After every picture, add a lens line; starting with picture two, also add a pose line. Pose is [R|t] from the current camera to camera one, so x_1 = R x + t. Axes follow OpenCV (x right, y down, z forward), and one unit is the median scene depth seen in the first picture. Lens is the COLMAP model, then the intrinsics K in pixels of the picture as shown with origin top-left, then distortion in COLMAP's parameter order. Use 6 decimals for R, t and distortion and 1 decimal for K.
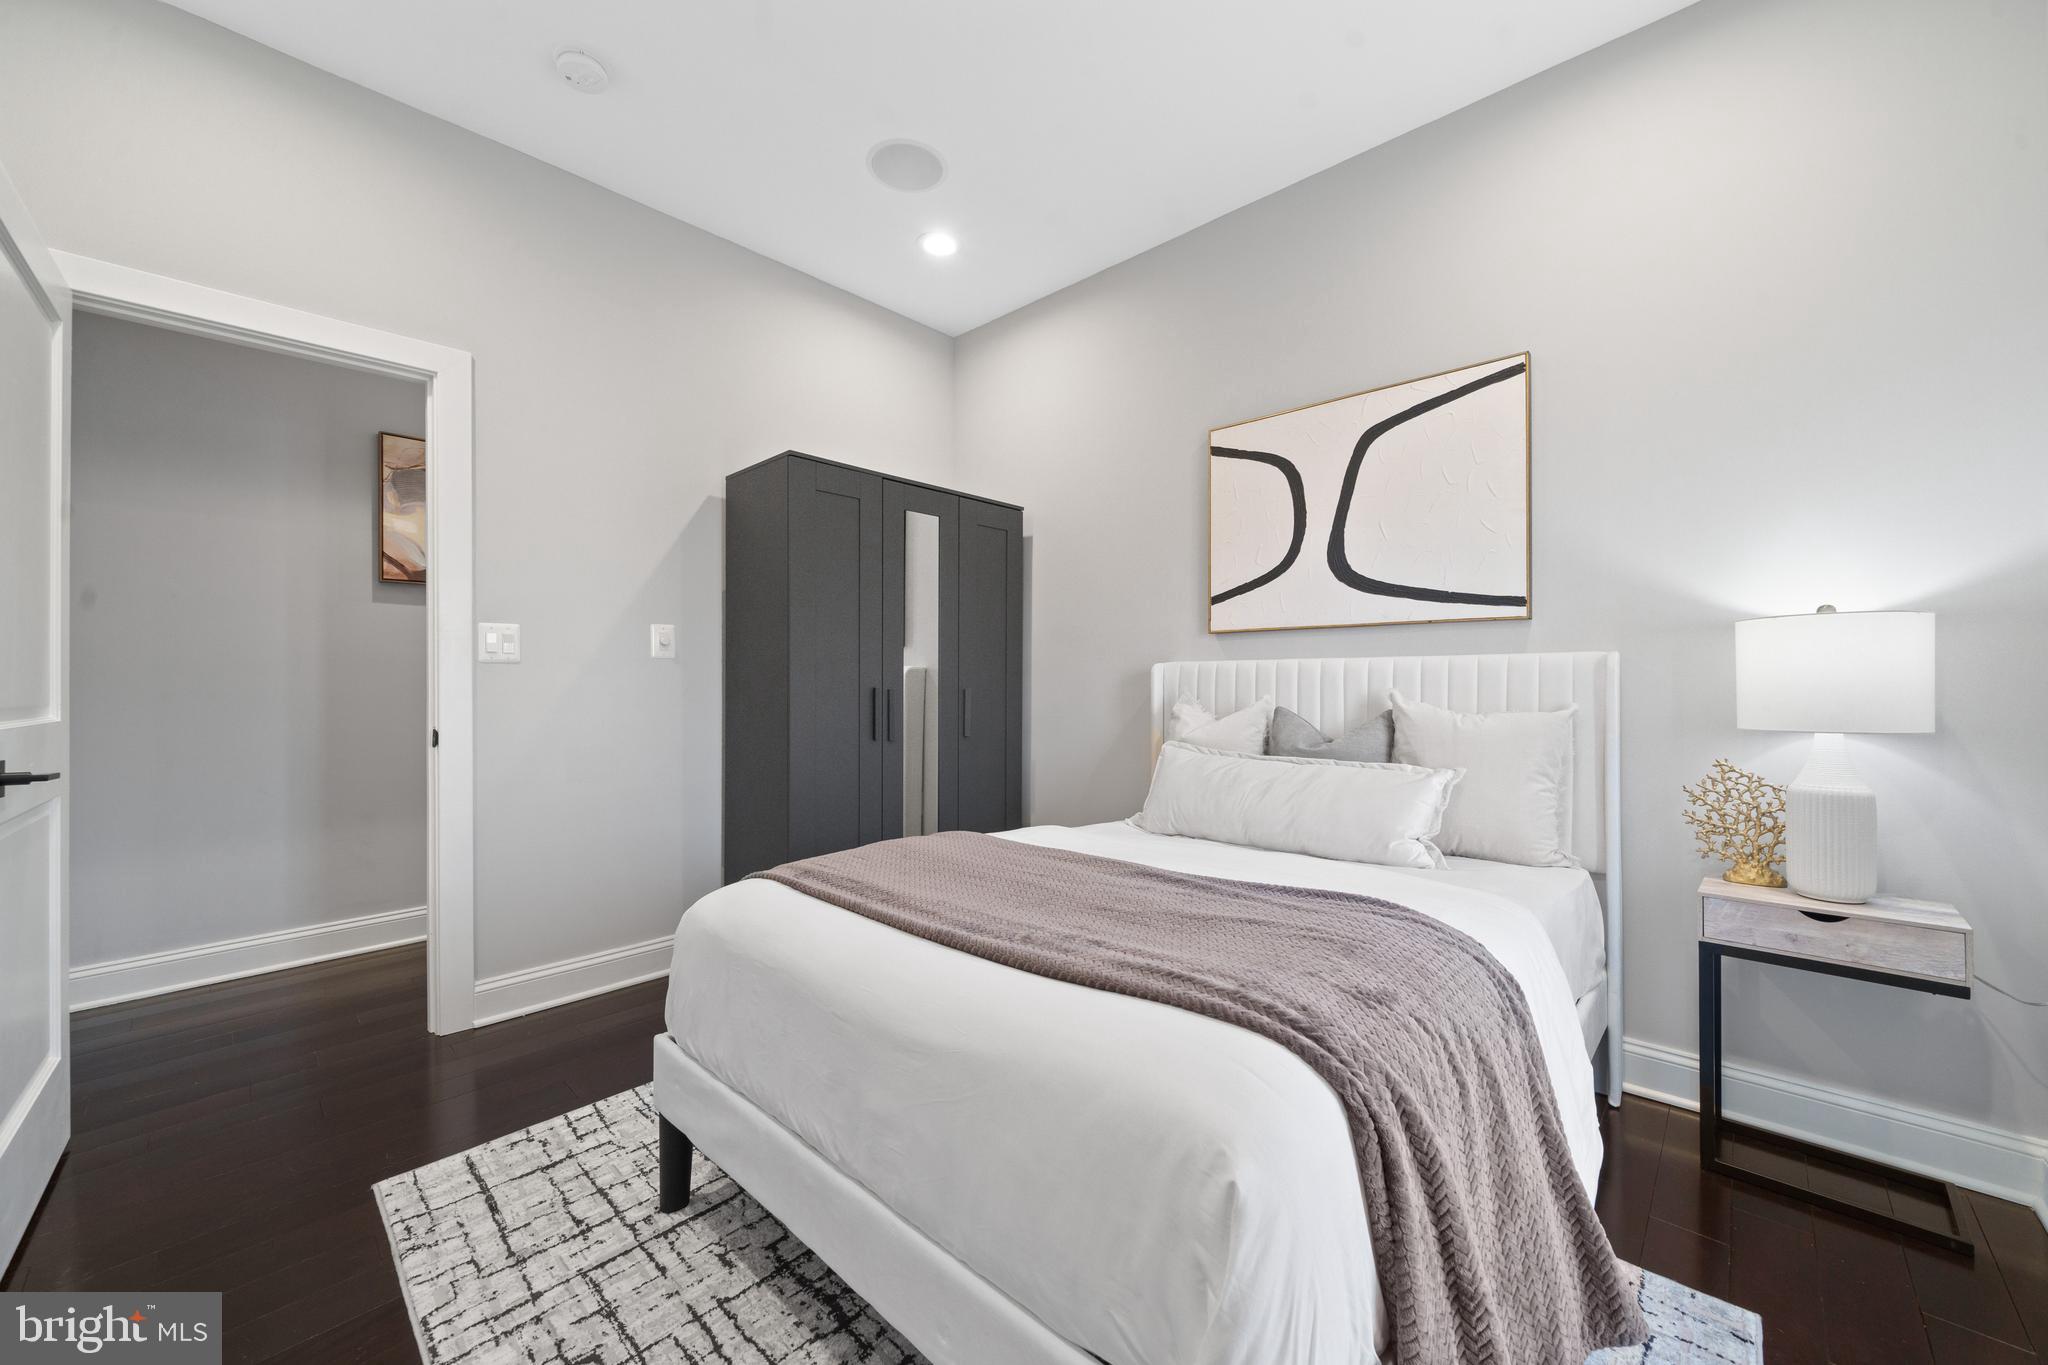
lens RADIAL K [[753.4, 0, 1035.6], [0, 753.4, 686.5], [0, 0, 1]] dist [-0.000008, -0.000052]
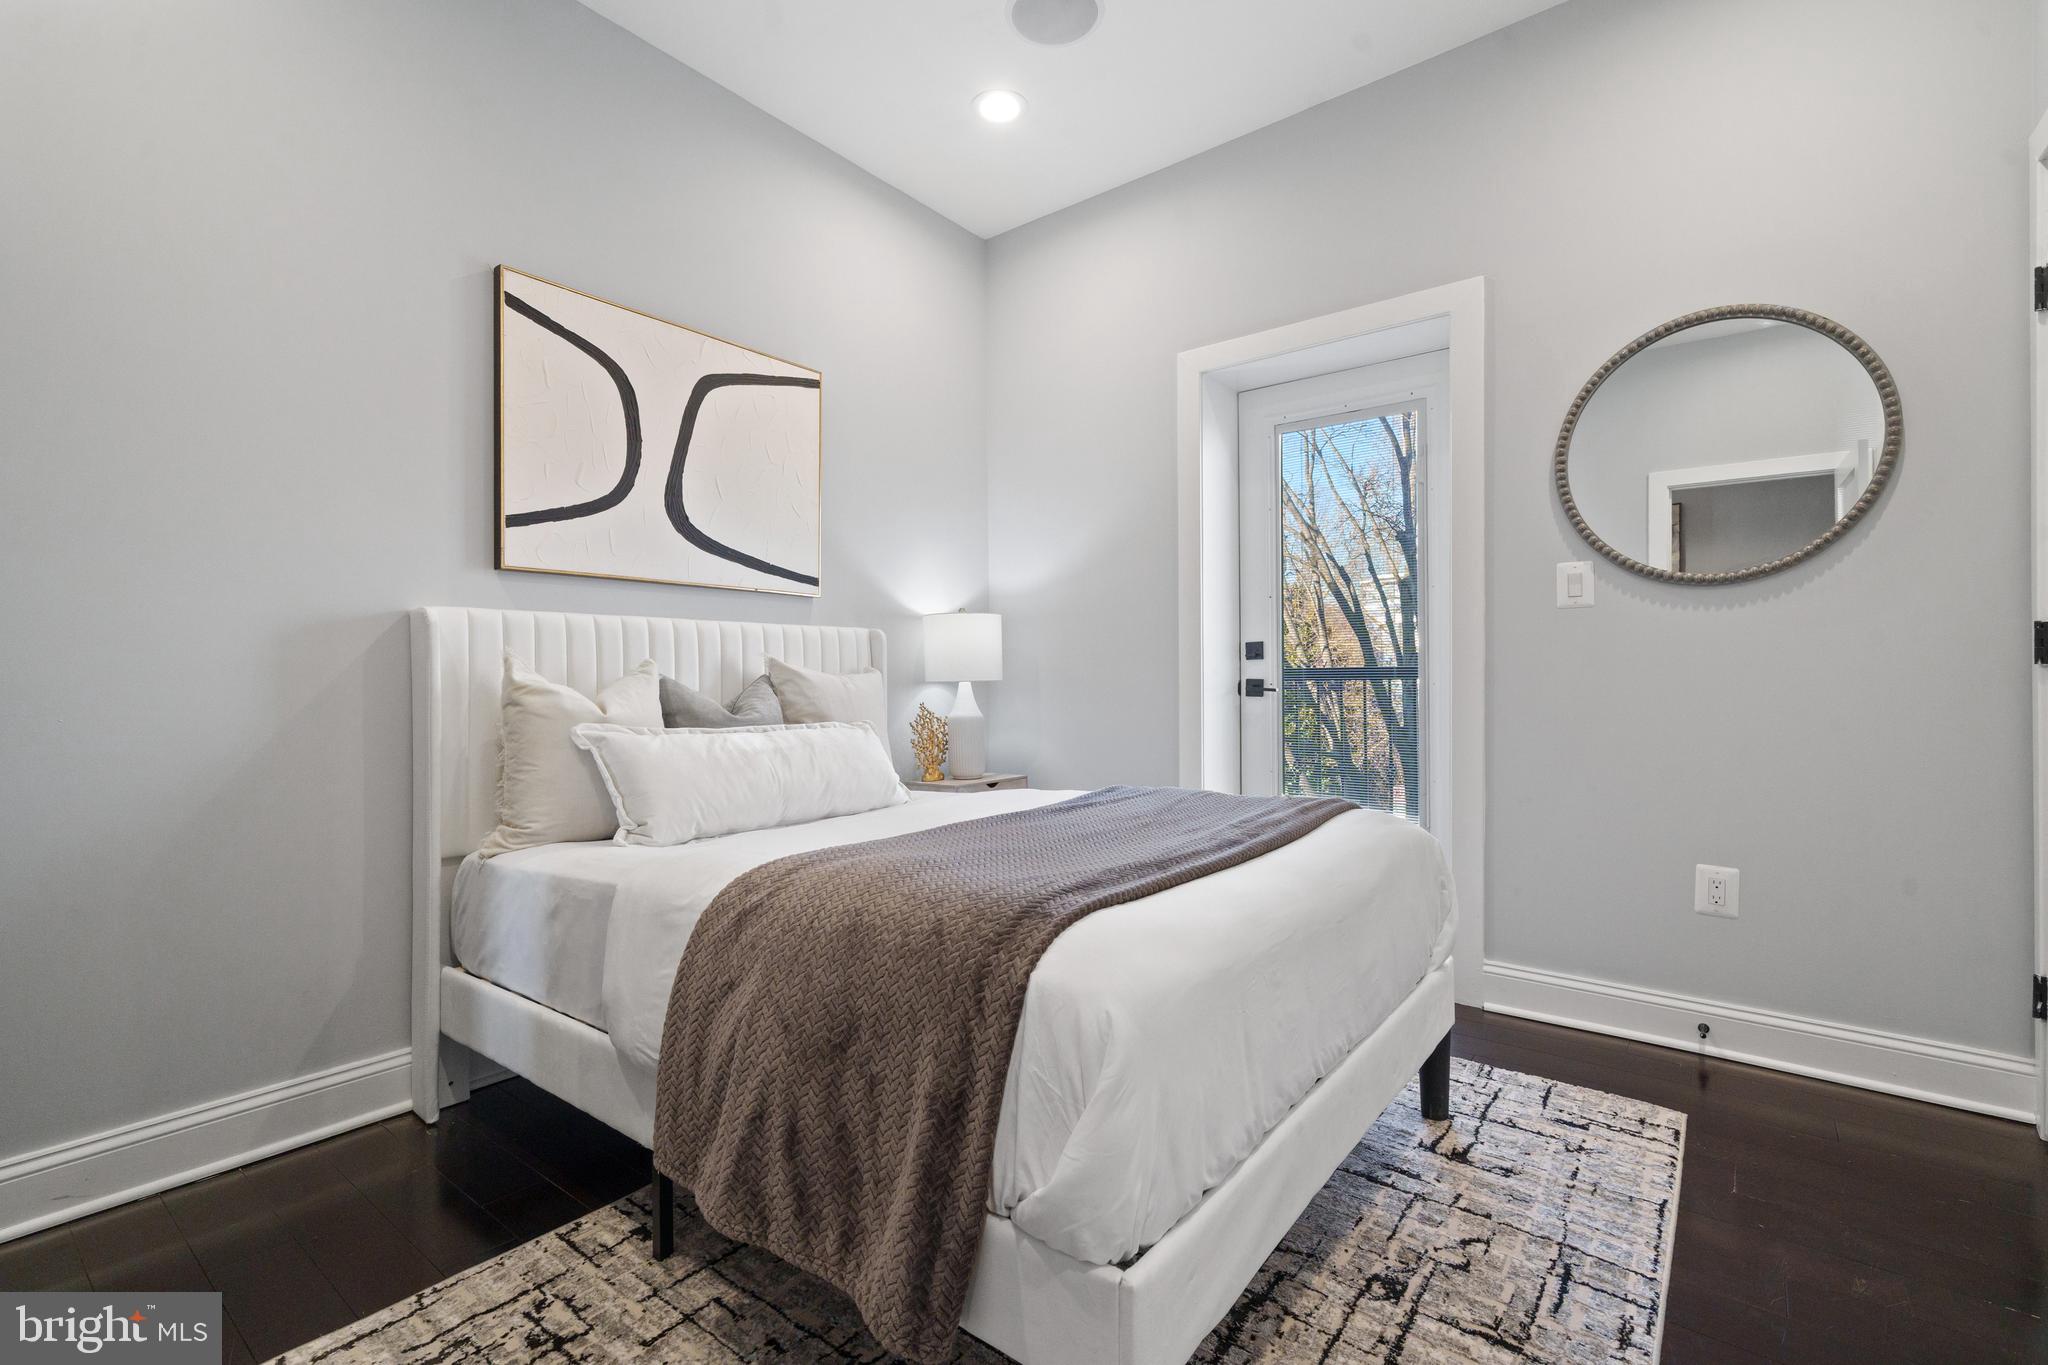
lens RADIAL K [[889.4, 0, 997.8], [0, 889.4, 679.3], [0, 0, 1]] dist [-0.000325, -0.000067]
pose [[-0.034377, -0.006095, 0.999390, -0.644002], [0.002758, 0.999977, 0.006193, 0.027822], [-0.999405, 0.002969, -0.034359, 0.649521]]
